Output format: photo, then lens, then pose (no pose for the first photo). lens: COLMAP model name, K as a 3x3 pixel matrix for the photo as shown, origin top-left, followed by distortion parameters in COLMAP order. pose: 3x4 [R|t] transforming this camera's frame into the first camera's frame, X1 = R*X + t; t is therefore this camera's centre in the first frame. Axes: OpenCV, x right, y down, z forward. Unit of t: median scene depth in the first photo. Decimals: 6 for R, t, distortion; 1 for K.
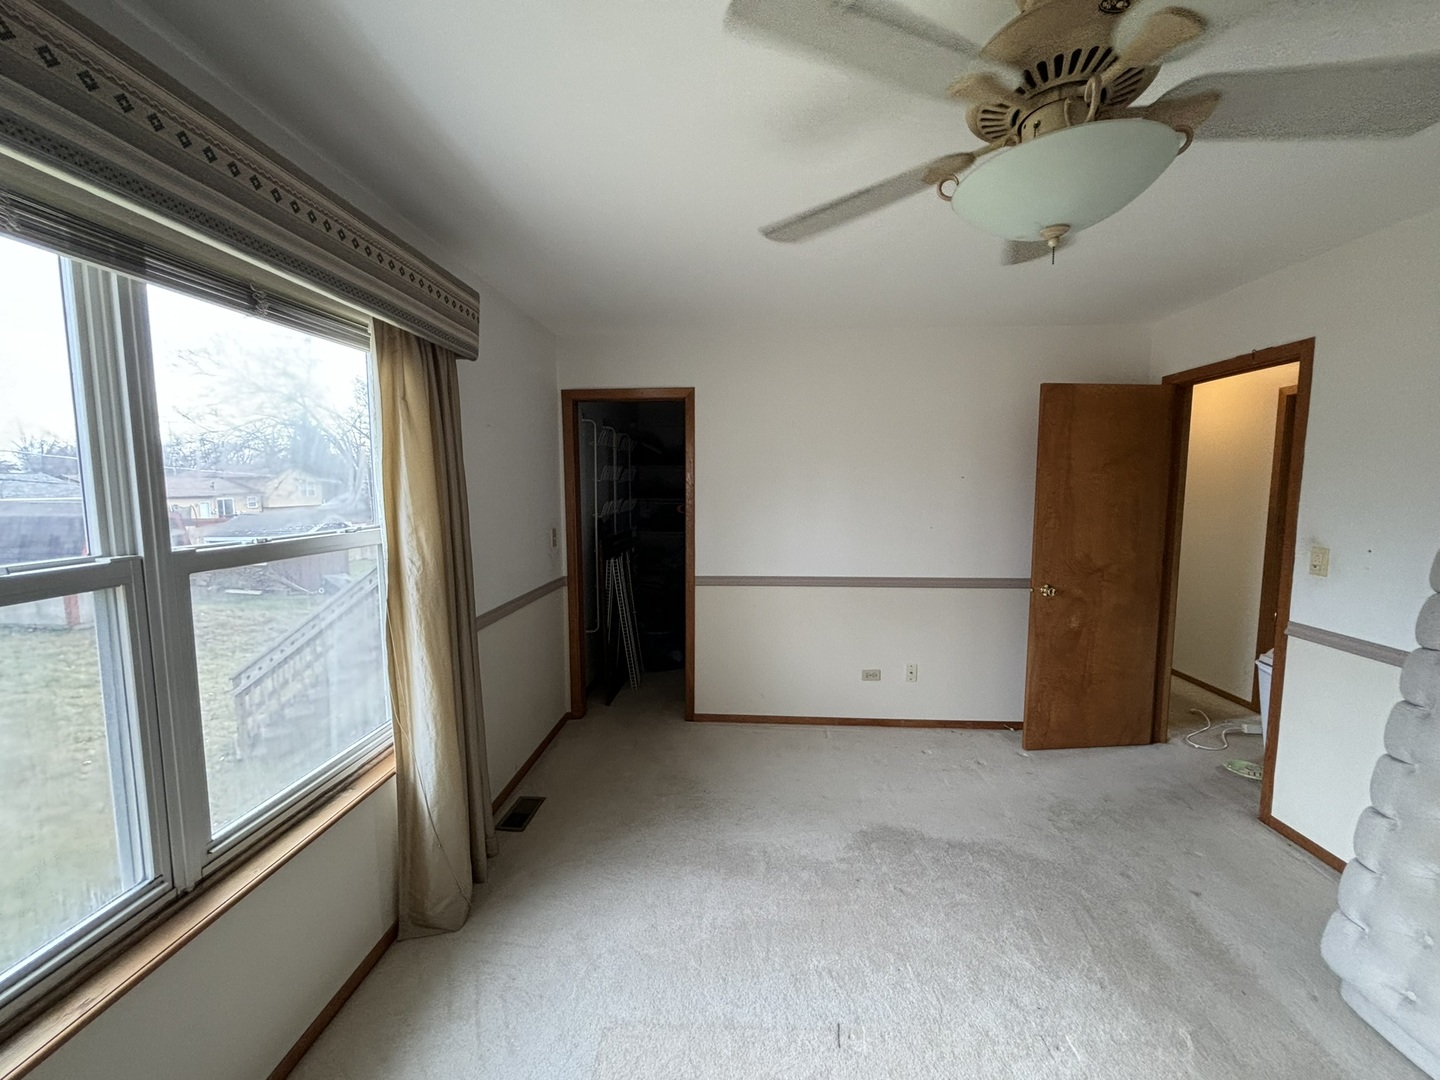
lens RADIAL K [[579.7, 0, 720.0], [0, 579.7, 540.0], [0, 0, 1]] dist [-0.002207, -0.000256]
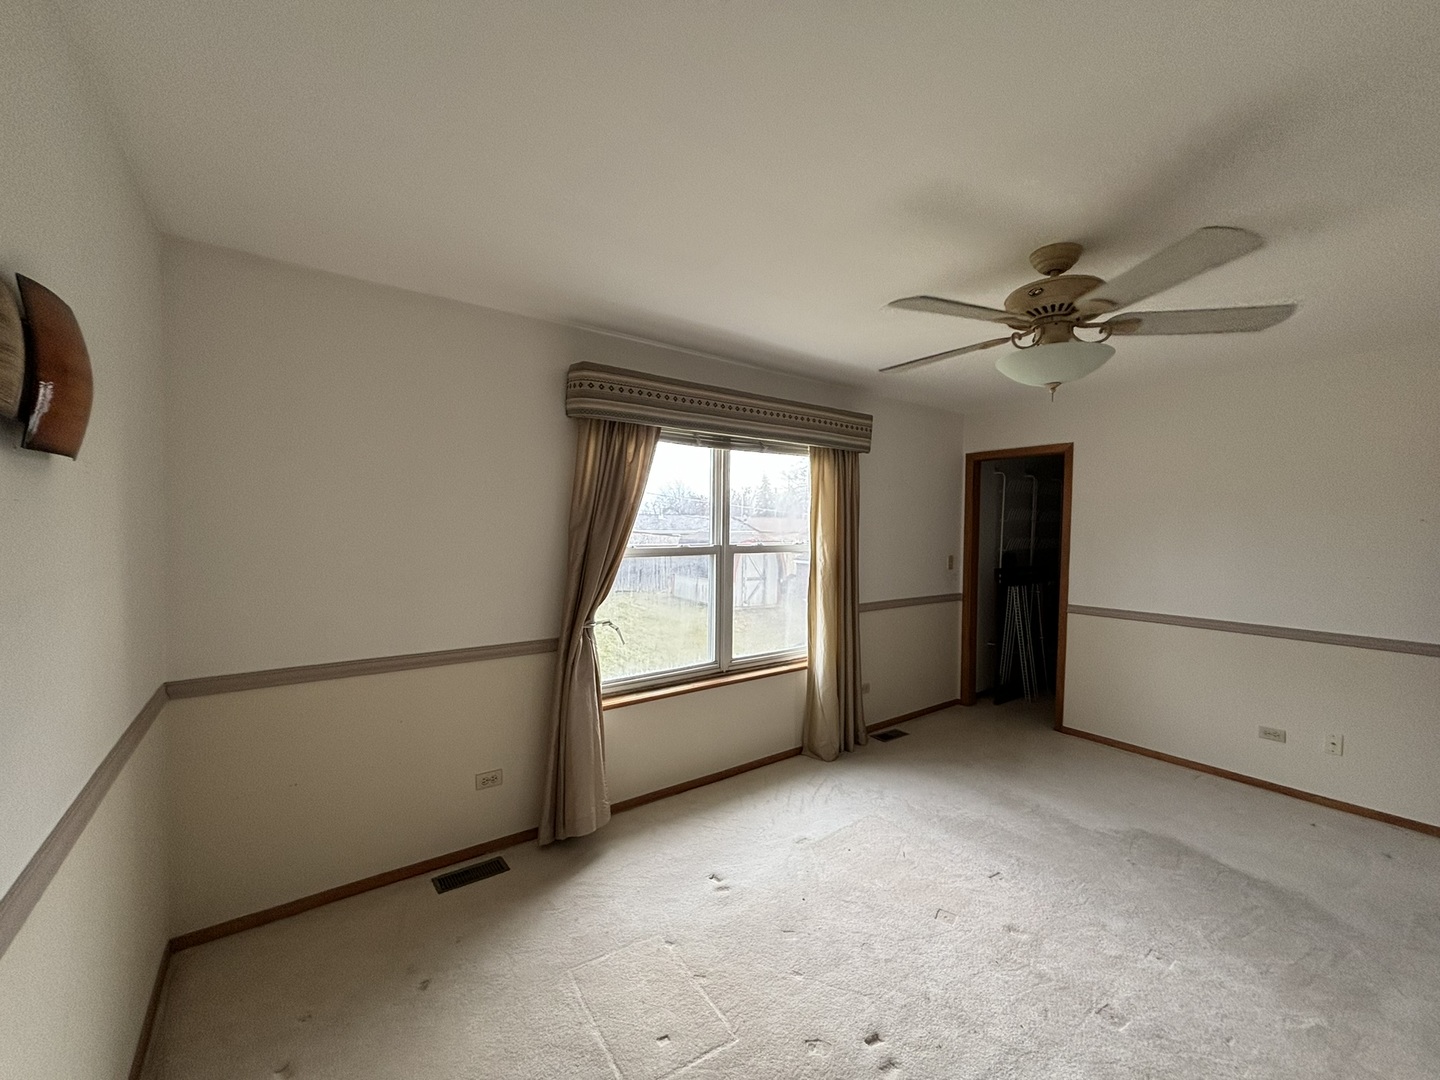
lens RADIAL K [[579.7, 0, 720.0], [0, 579.7, 540.0], [0, 0, 1]] dist [-0.002207, -0.000256]
pose [[0.646198, 0.031638, -0.762514, 0.603360], [-0.084585, 0.995954, -0.030359, 0.044584], [0.758468, 0.084115, 0.646259, -0.439840]]
